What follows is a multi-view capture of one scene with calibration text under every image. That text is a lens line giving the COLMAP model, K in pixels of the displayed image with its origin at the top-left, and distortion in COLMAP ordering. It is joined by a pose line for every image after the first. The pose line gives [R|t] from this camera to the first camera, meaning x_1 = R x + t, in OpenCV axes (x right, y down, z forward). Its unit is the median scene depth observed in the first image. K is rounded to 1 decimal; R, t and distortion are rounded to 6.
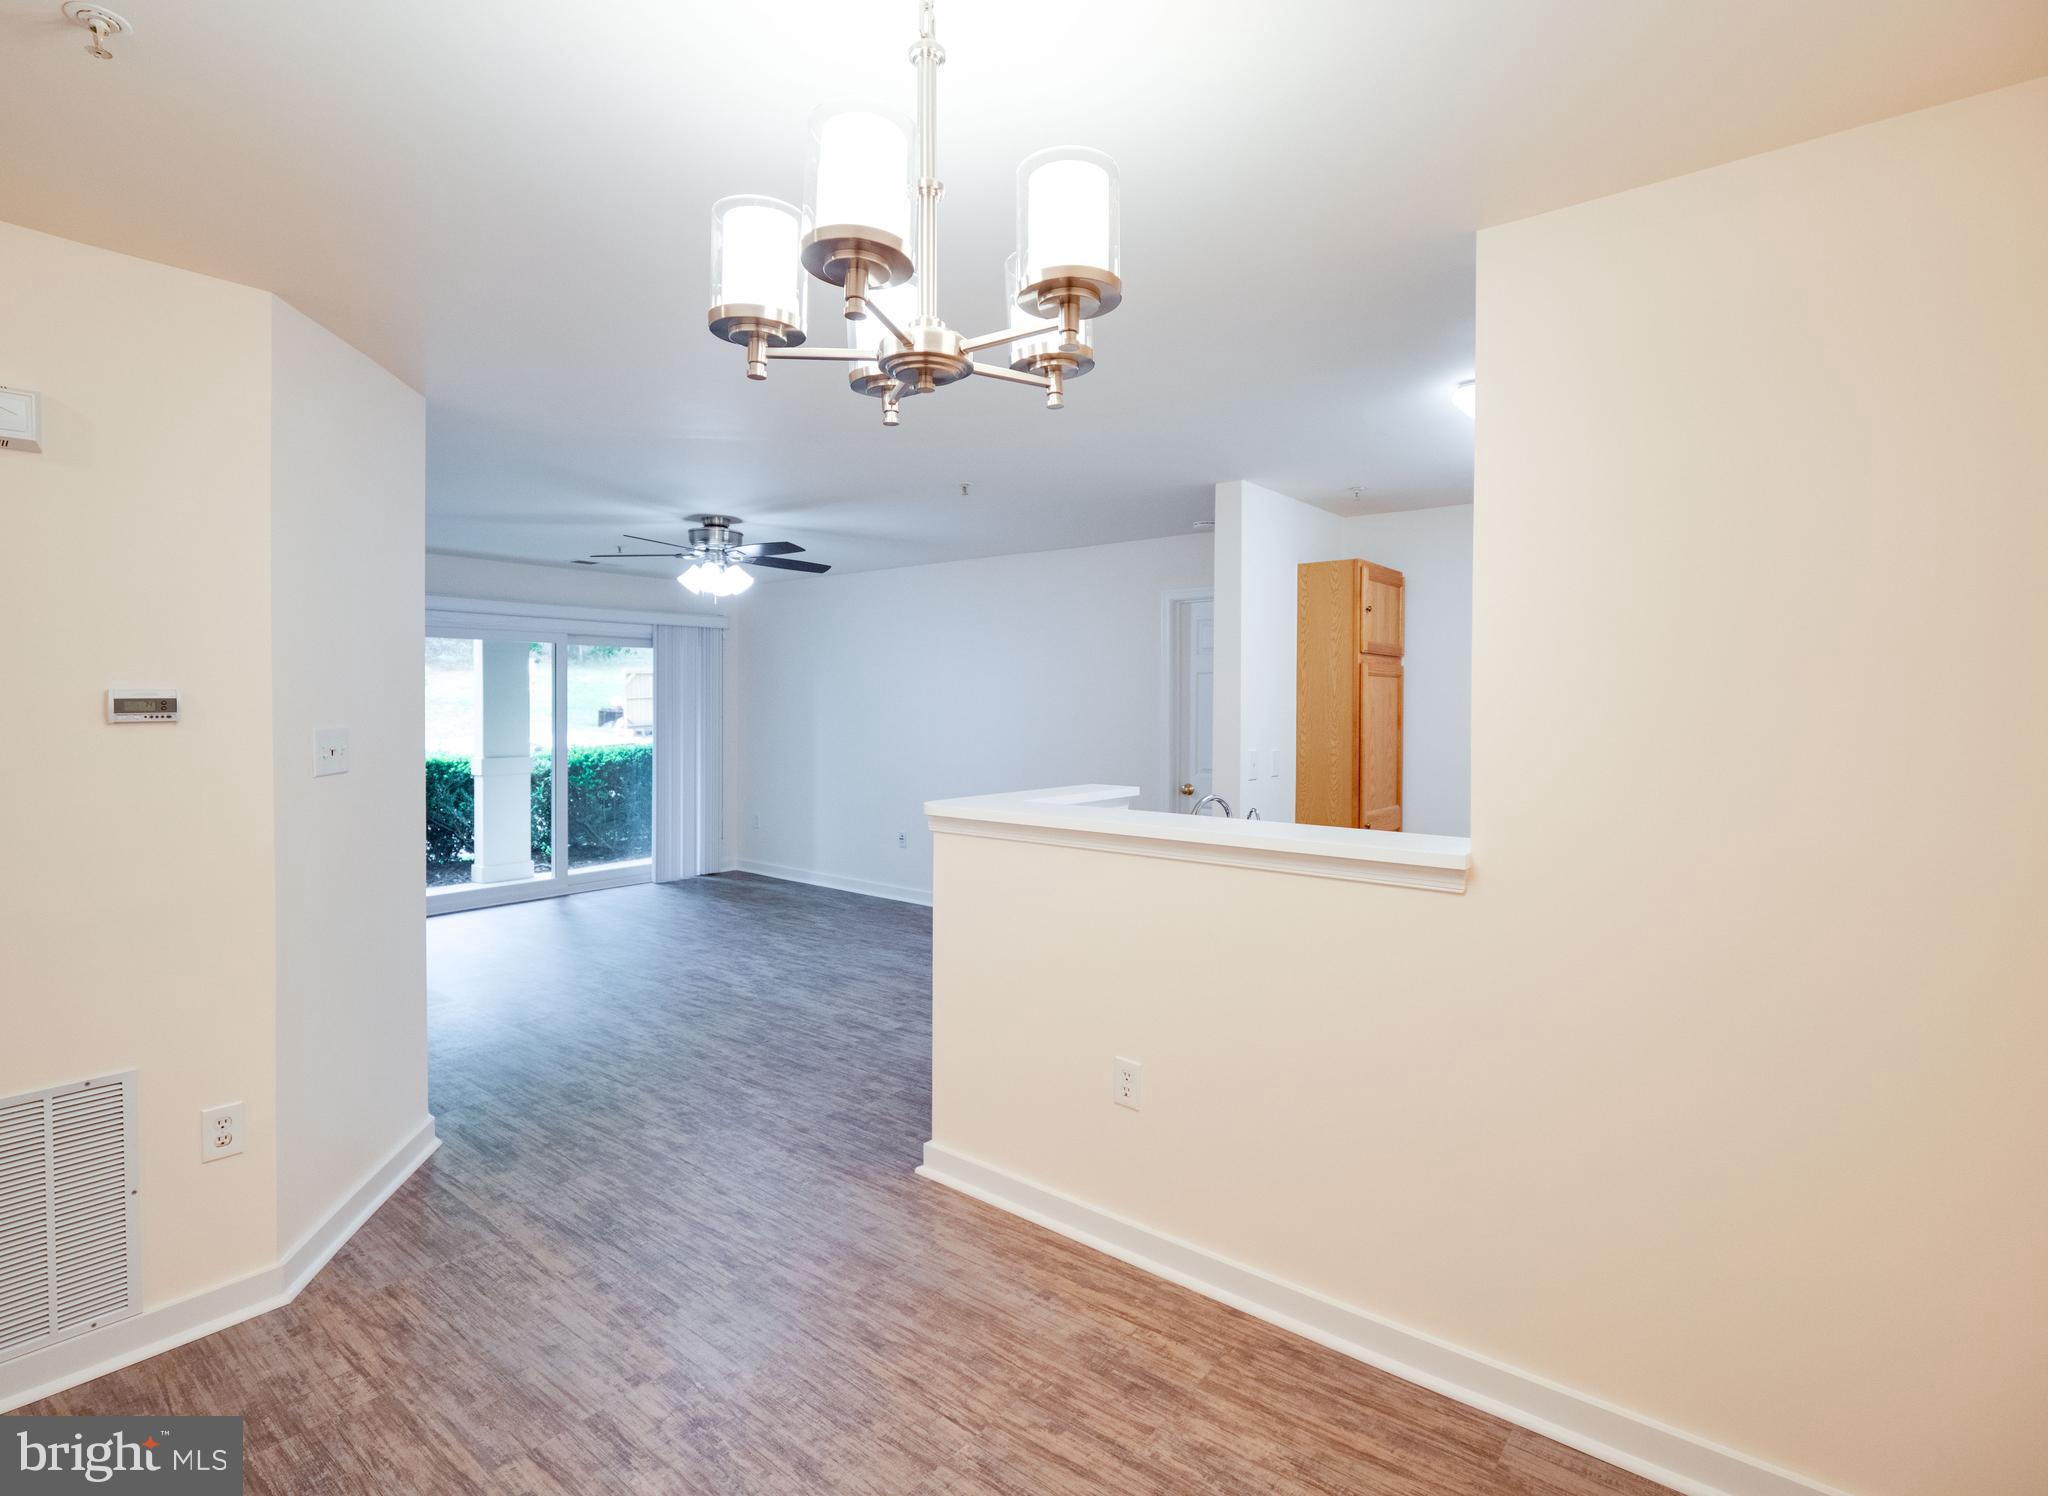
lens RADIAL K [[1007.6, 0, 1010.9], [0, 1007.6, 707.8], [0, 0, 1]] dist [0.000357, -0.001881]
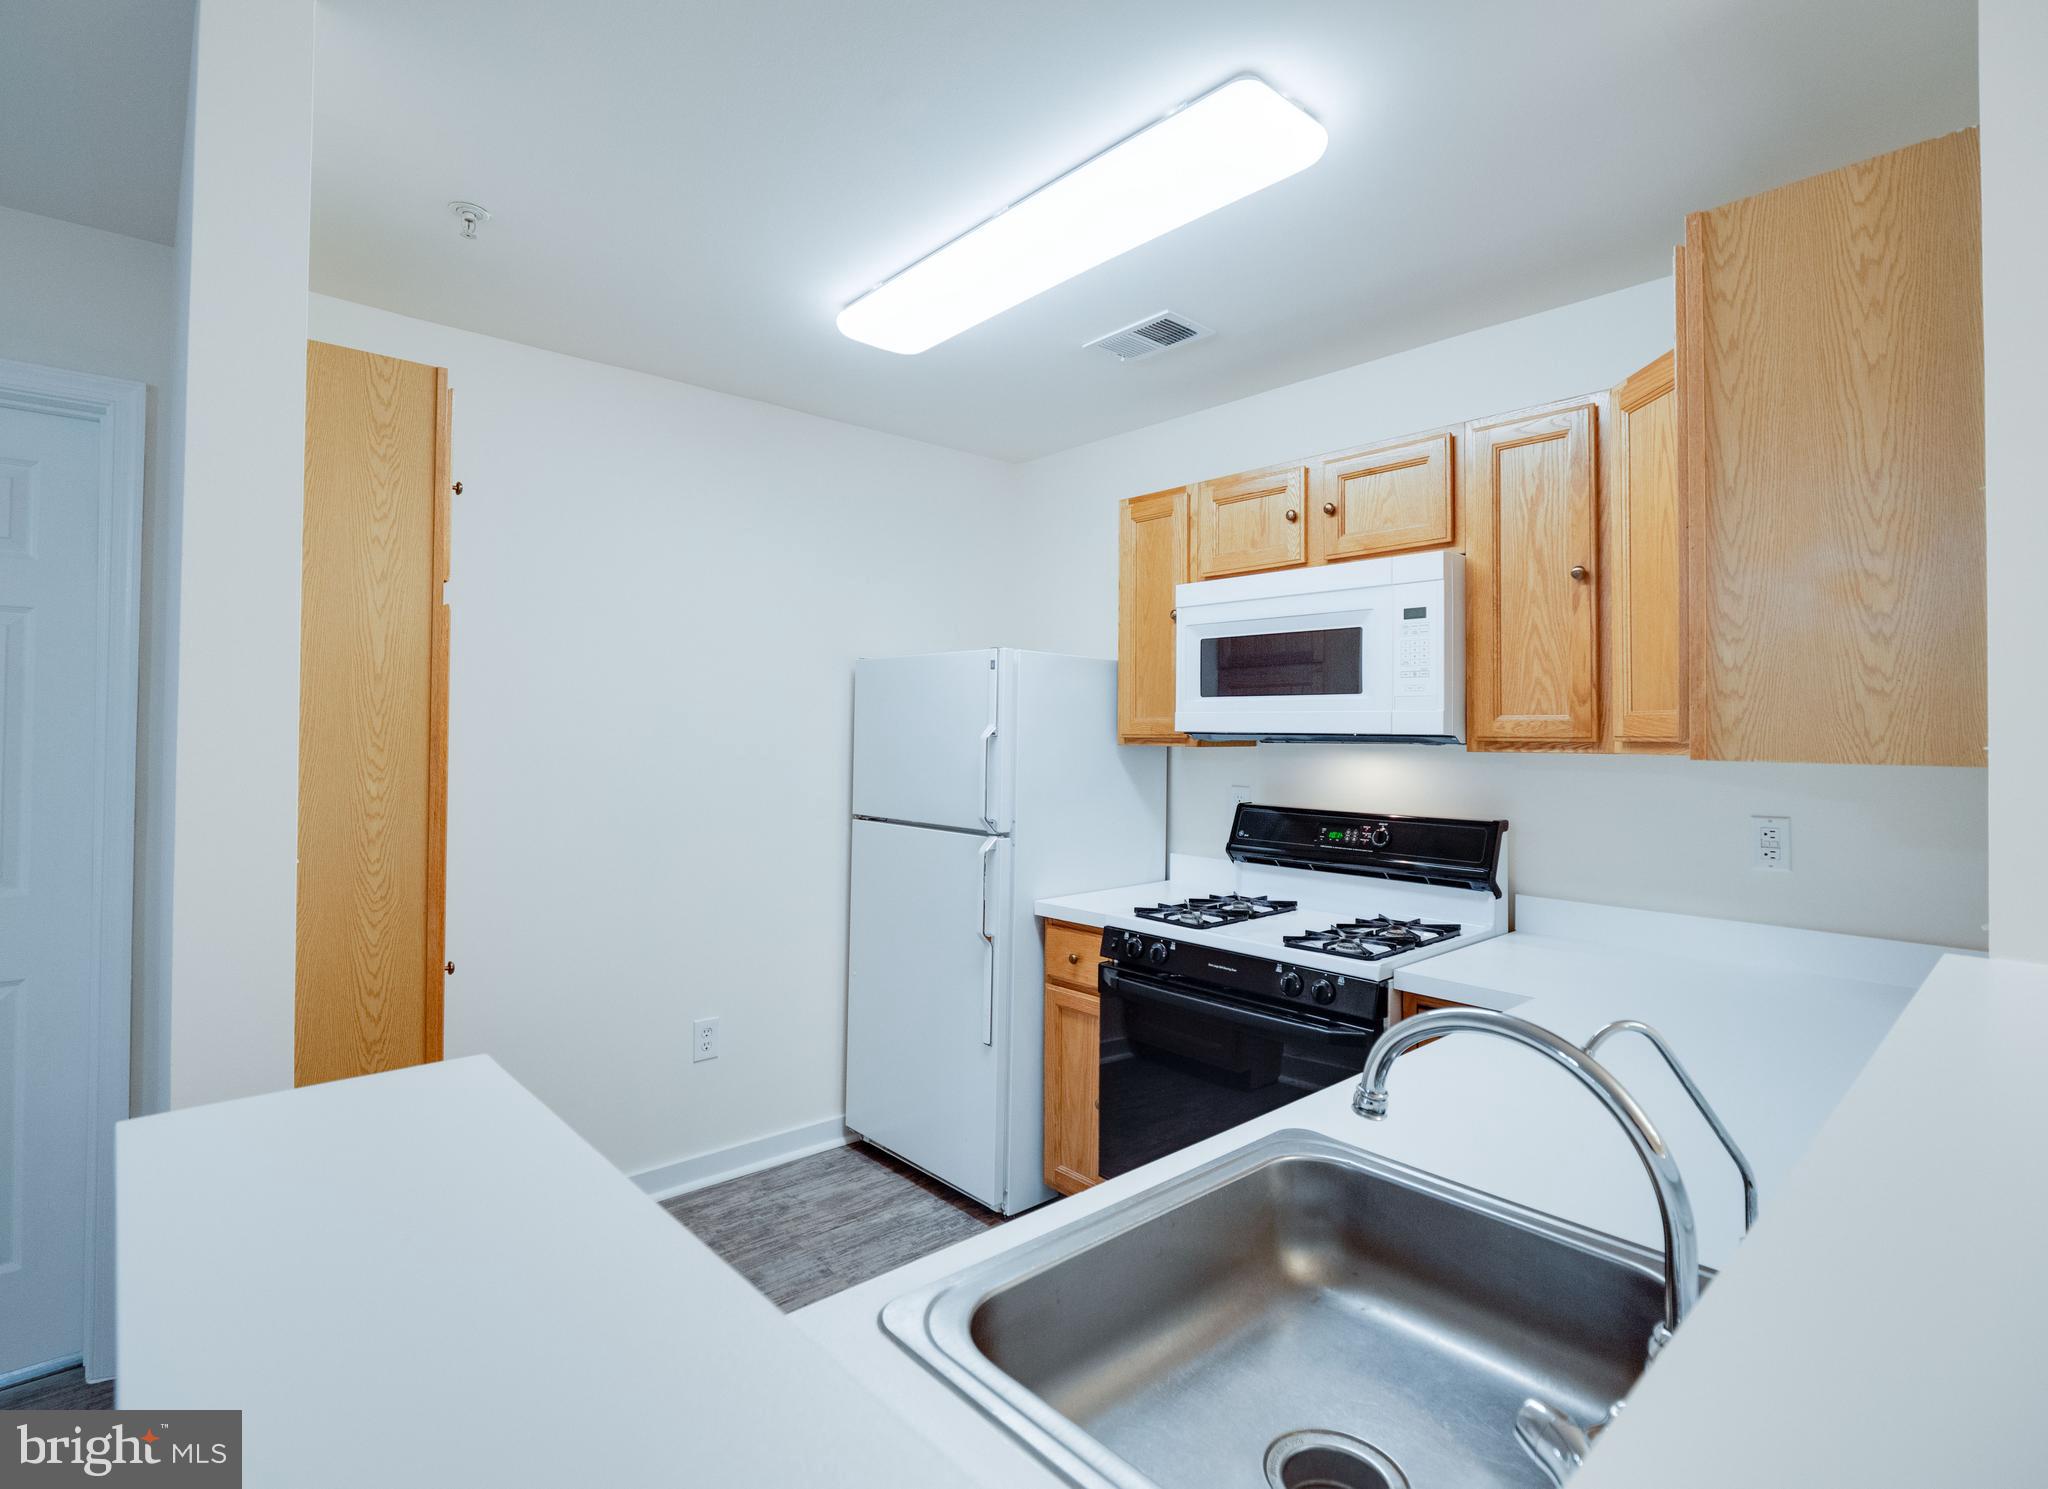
lens RADIAL K [[978.5, 0, 1003.6], [0, 978.5, 718.2], [0, 0, 1]] dist [-0.013244, -0.004800]
pose [[0.161401, 0.014436, 0.986783, -0.035851], [-0.003794, 0.999895, -0.014008, 0.010263], [-0.986882, -0.001483, 0.161439, 0.660747]]
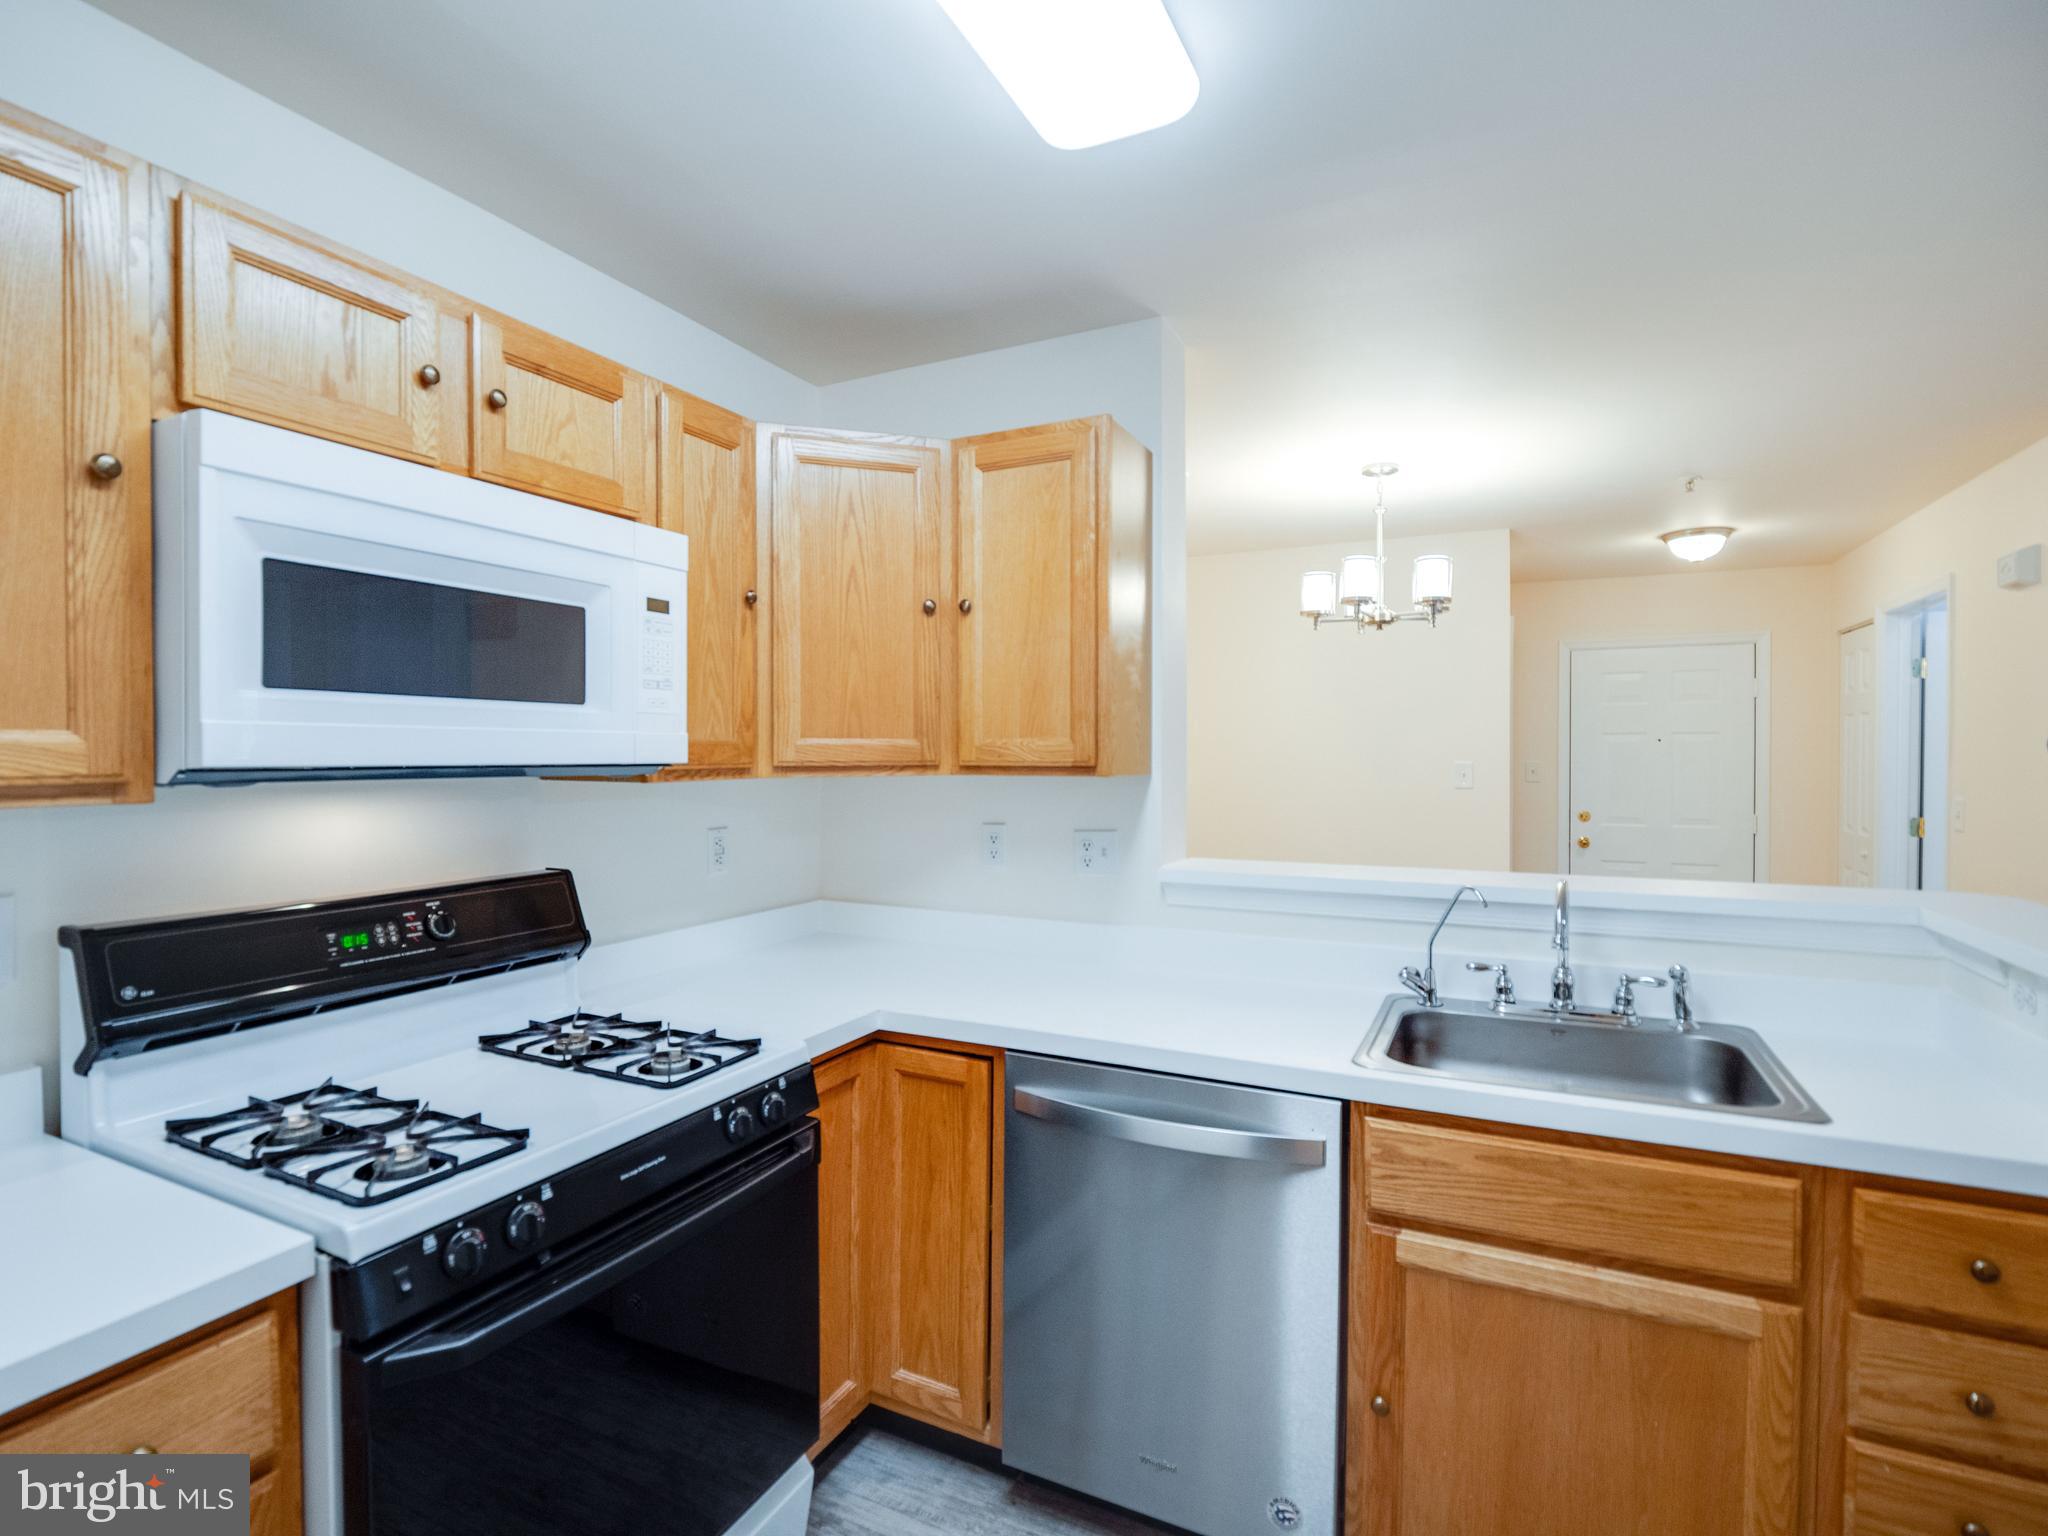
lens RADIAL K [[997.4, 0, 1009.9], [0, 997.4, 766.2], [0, 0, 1]] dist [-0.005574, -0.006383]
pose [[-0.975591, 0.000872, -0.219595, 0.397429], [-0.003923, 0.999763, 0.021401, 0.003539], [0.219562, 0.021740, -0.975356, 0.921866]]
